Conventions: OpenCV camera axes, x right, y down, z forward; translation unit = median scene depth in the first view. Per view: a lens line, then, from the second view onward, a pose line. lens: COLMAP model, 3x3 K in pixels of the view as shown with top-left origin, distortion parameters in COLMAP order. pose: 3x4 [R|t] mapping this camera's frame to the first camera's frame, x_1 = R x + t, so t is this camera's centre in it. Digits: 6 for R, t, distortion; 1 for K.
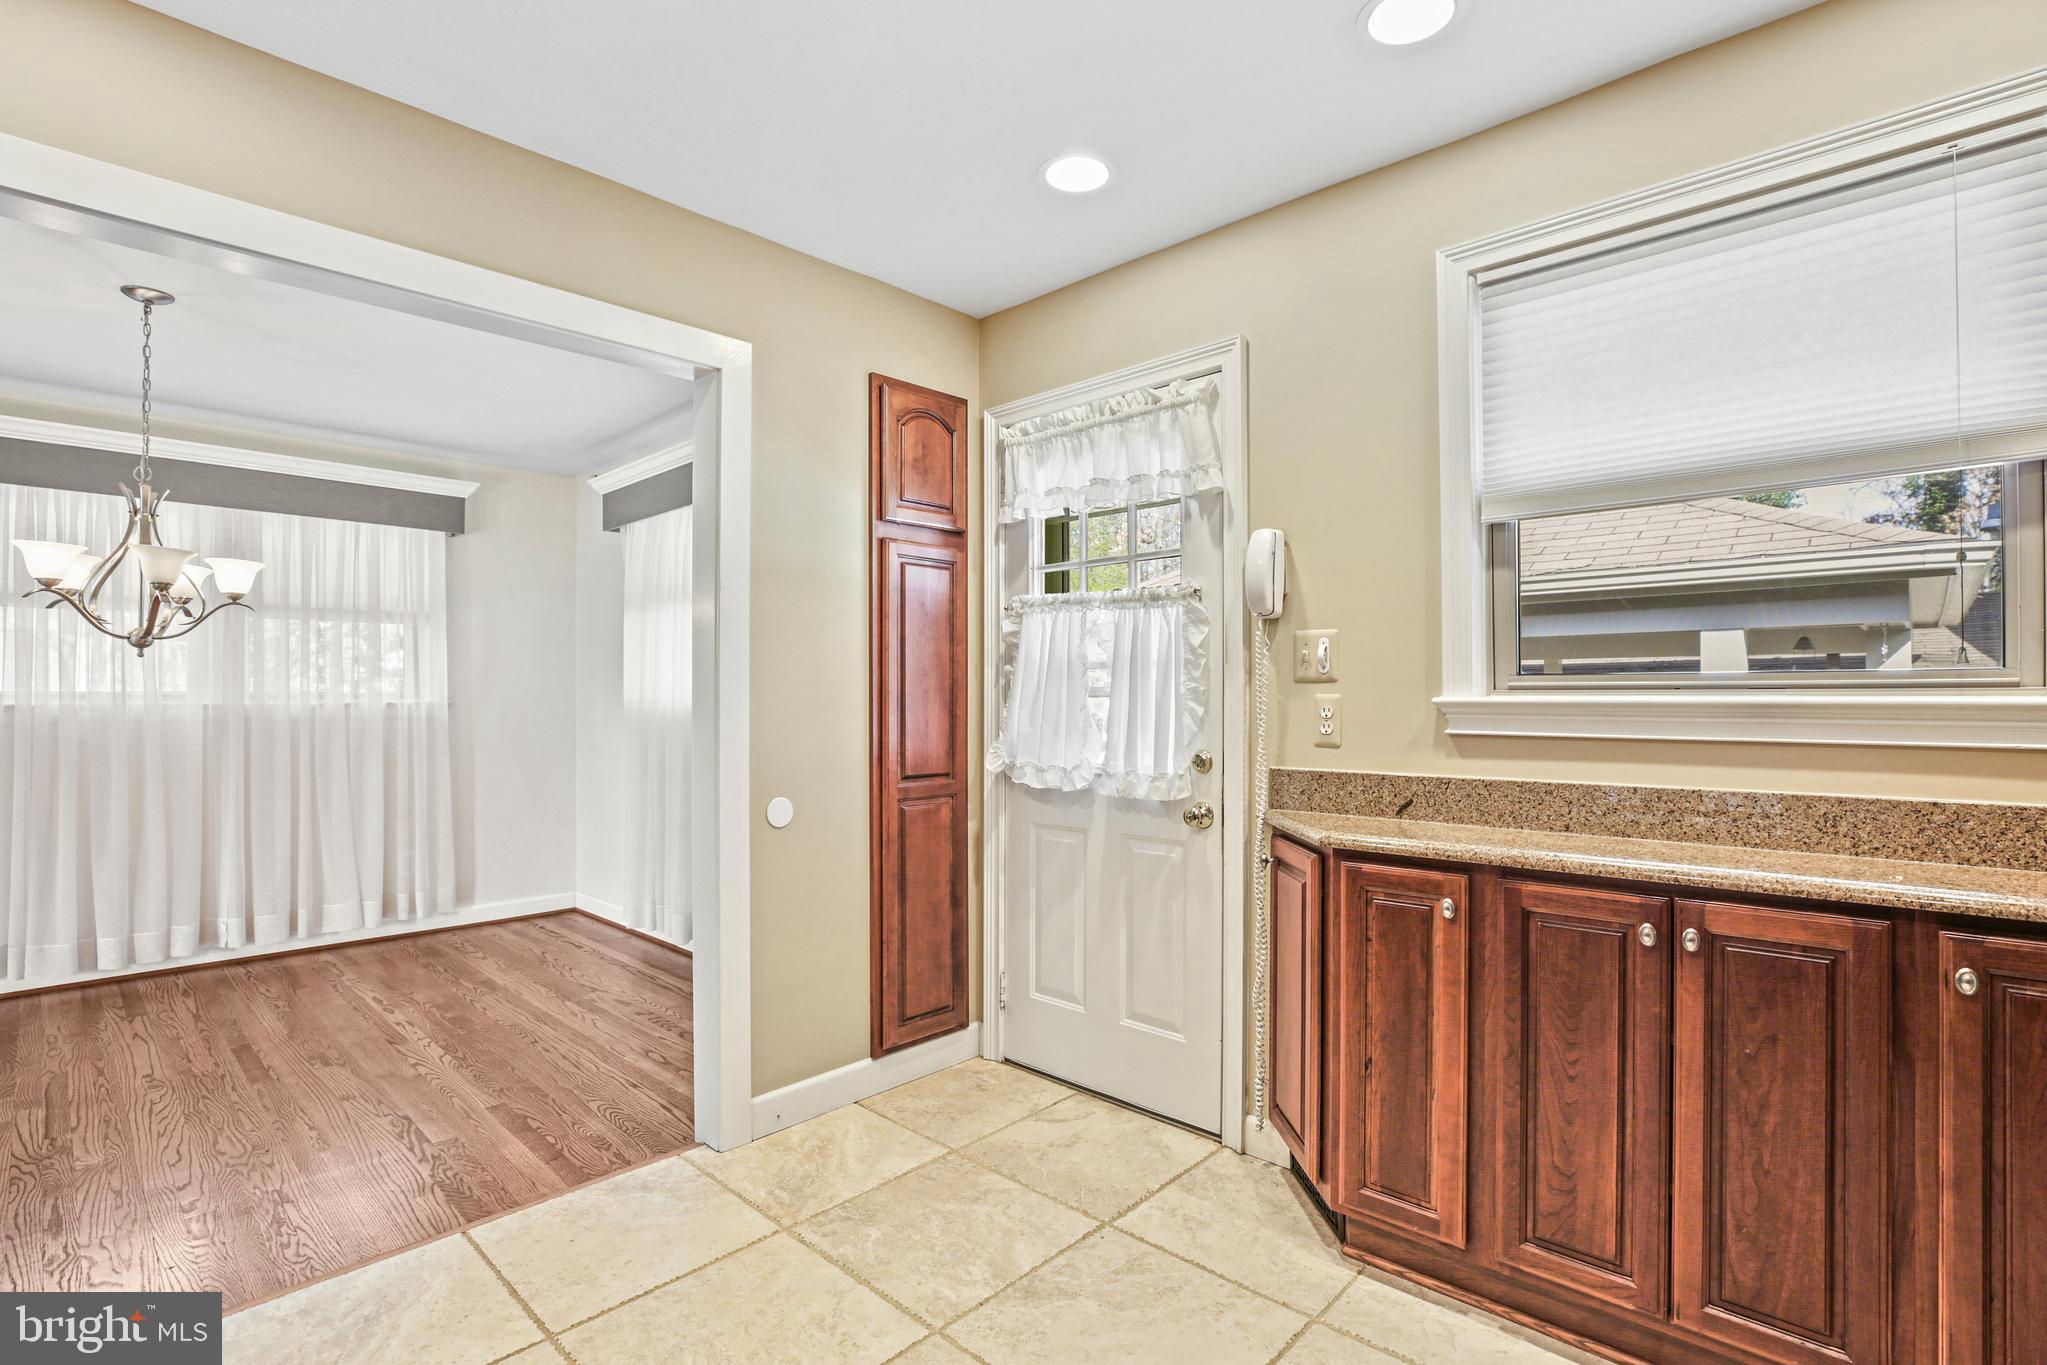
lens RADIAL K [[956.2, 0, 1020.4], [0, 956.2, 690.7], [0, 0, 1]] dist [-0.031527, 0.000126]
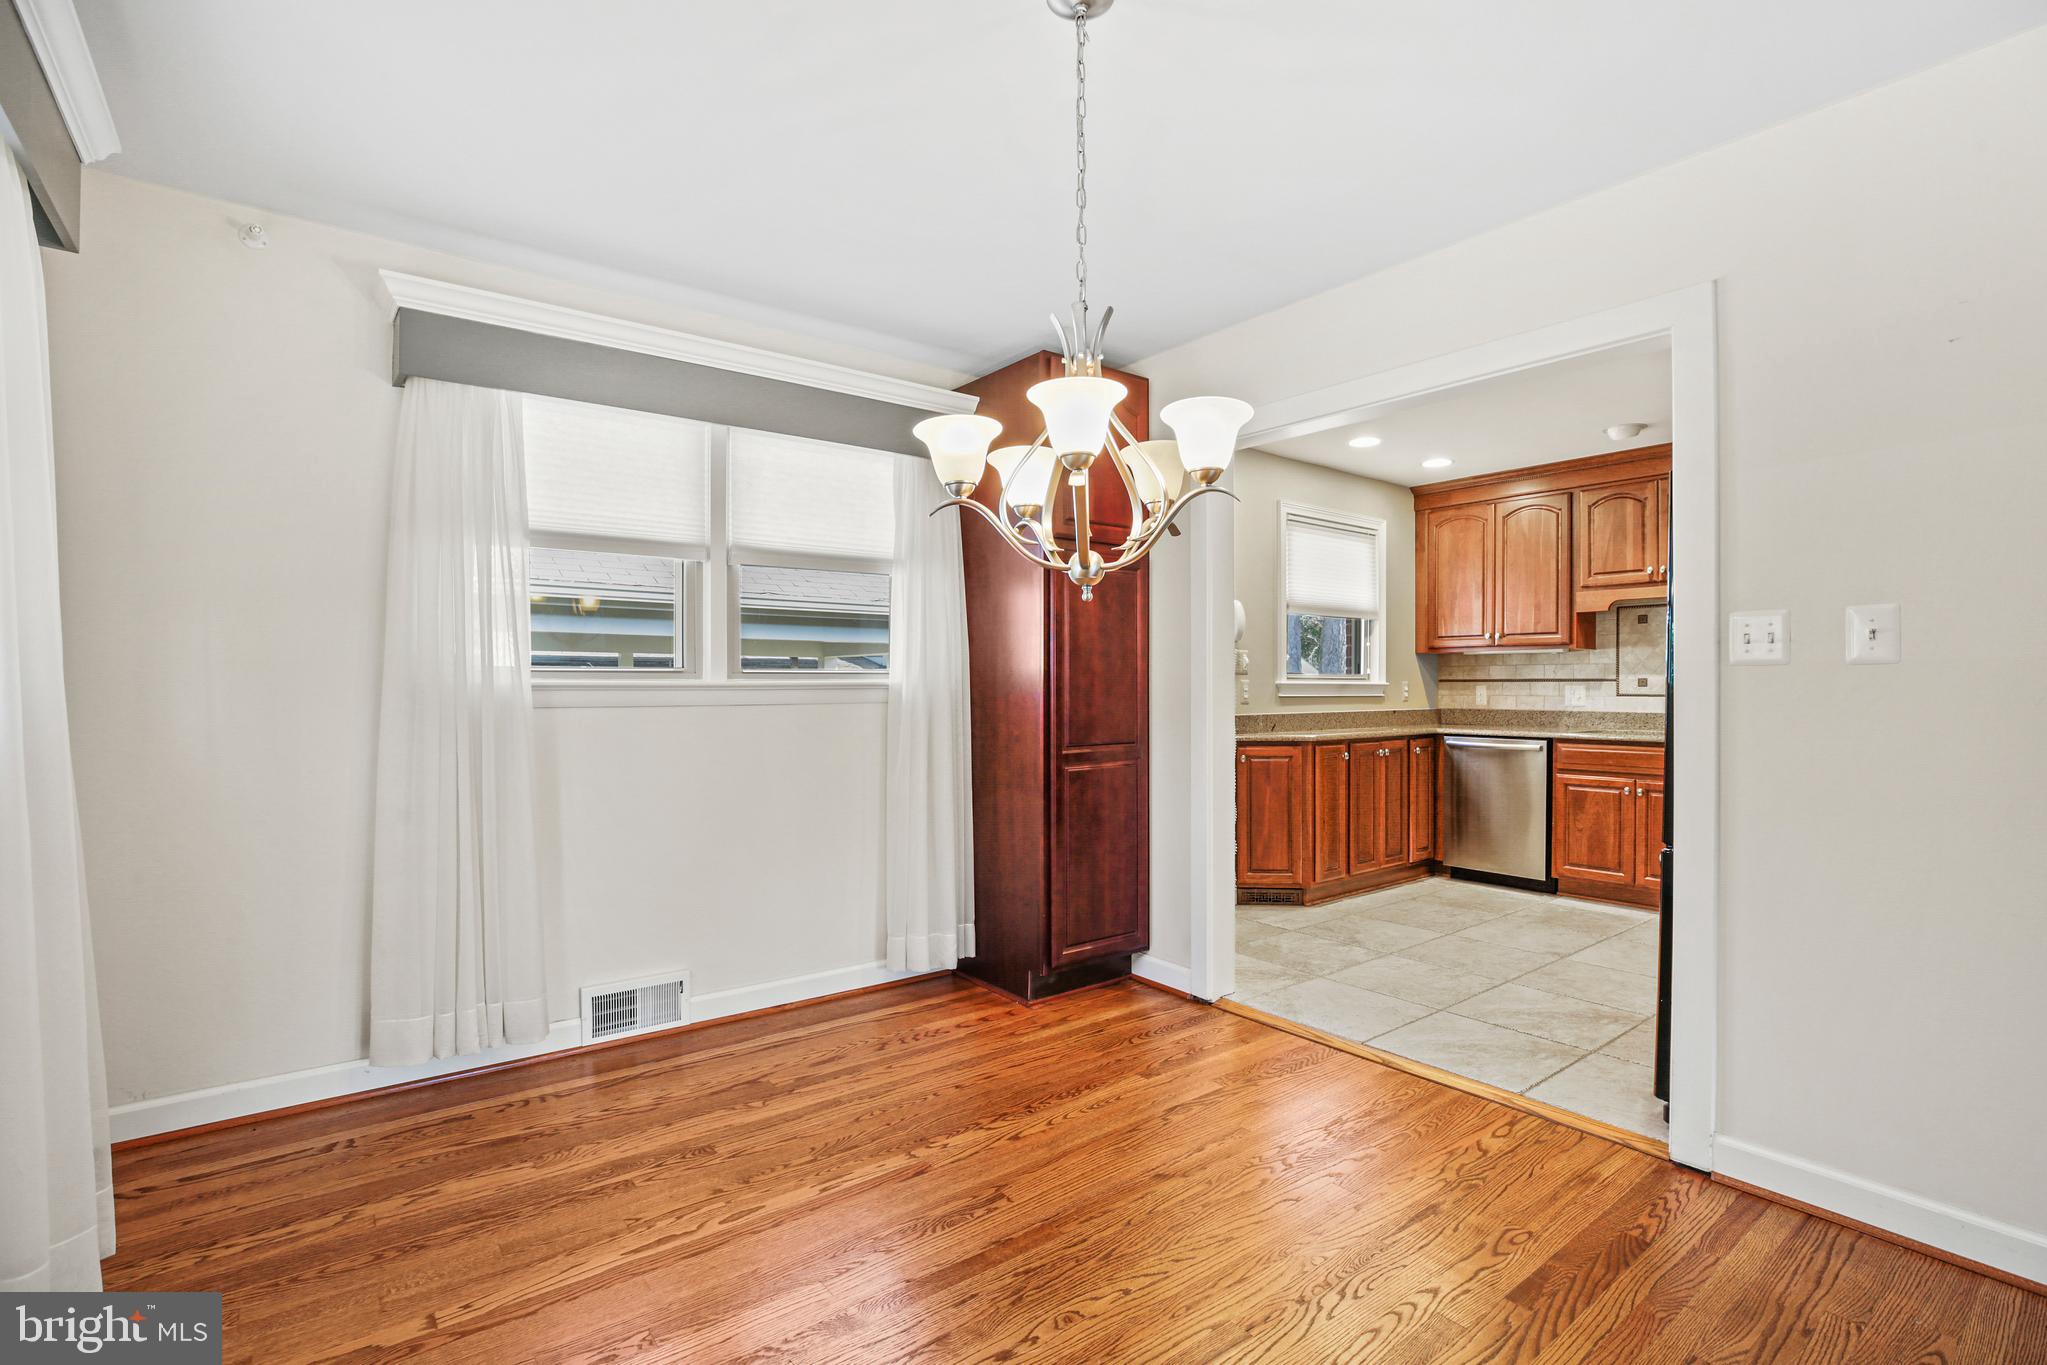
lens RADIAL K [[951.5, 0, 1024.5], [0, 951.5, 707.5], [0, 0, 1]] dist [-0.047118, -0.000461]
pose [[0.154097, -0.019749, 0.987858, -1.894546], [-0.005950, 0.999764, 0.020915, 0.024381], [-0.988038, -0.009101, 0.153943, 1.162967]]
